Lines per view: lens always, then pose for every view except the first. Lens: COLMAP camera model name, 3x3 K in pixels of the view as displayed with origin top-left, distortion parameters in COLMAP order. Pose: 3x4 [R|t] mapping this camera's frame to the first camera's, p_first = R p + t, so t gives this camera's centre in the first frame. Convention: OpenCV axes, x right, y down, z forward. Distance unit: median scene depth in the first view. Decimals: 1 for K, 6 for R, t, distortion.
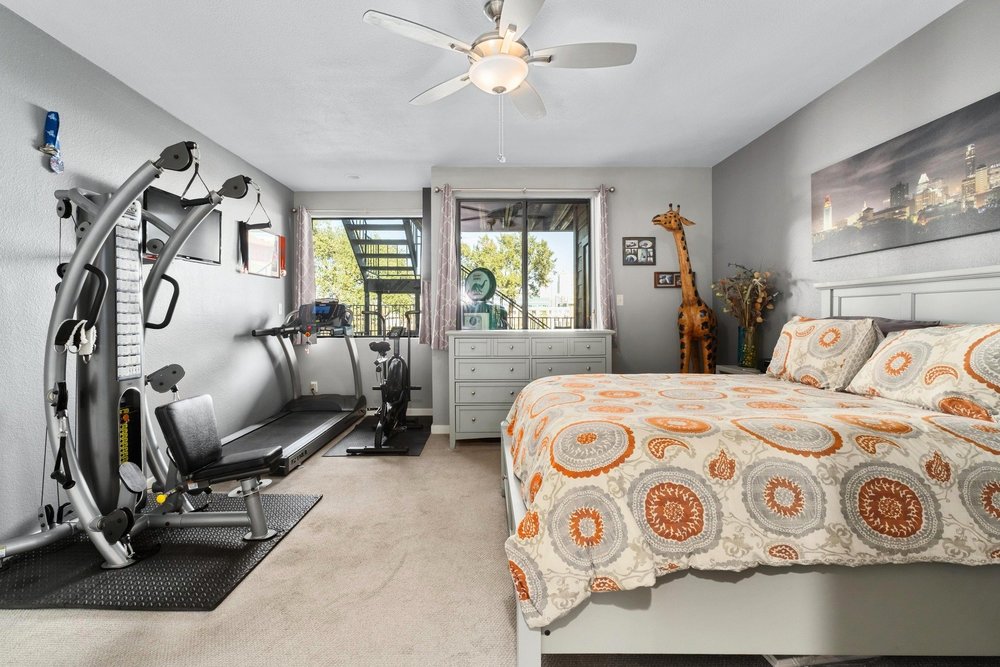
lens RADIAL K [[421.4, 0, 497.5], [0, 421.4, 315.1], [0, 0, 1]] dist [-0.000929, -0.000099]
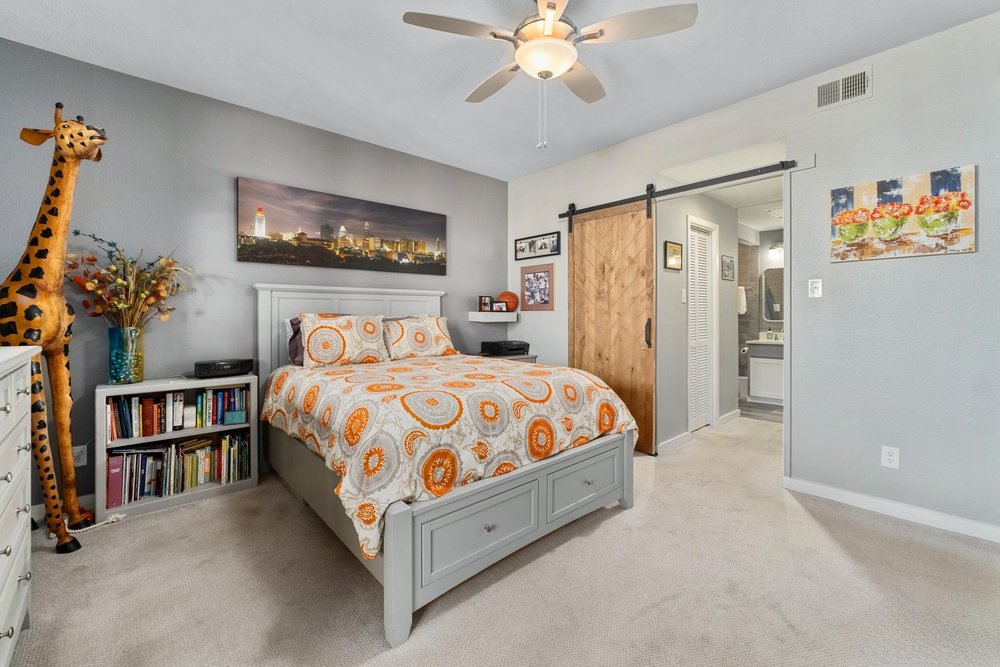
lens RADIAL K [[421.4, 0, 498.5], [0, 421.4, 311.7], [0, 0, 1]] dist [-0.000929, -0.000099]
pose [[-0.651684, 0.007017, 0.758458, -0.578590], [0.001654, 0.999968, -0.007831, 0.008134], [-0.758489, -0.003849, -0.651675, 1.524805]]
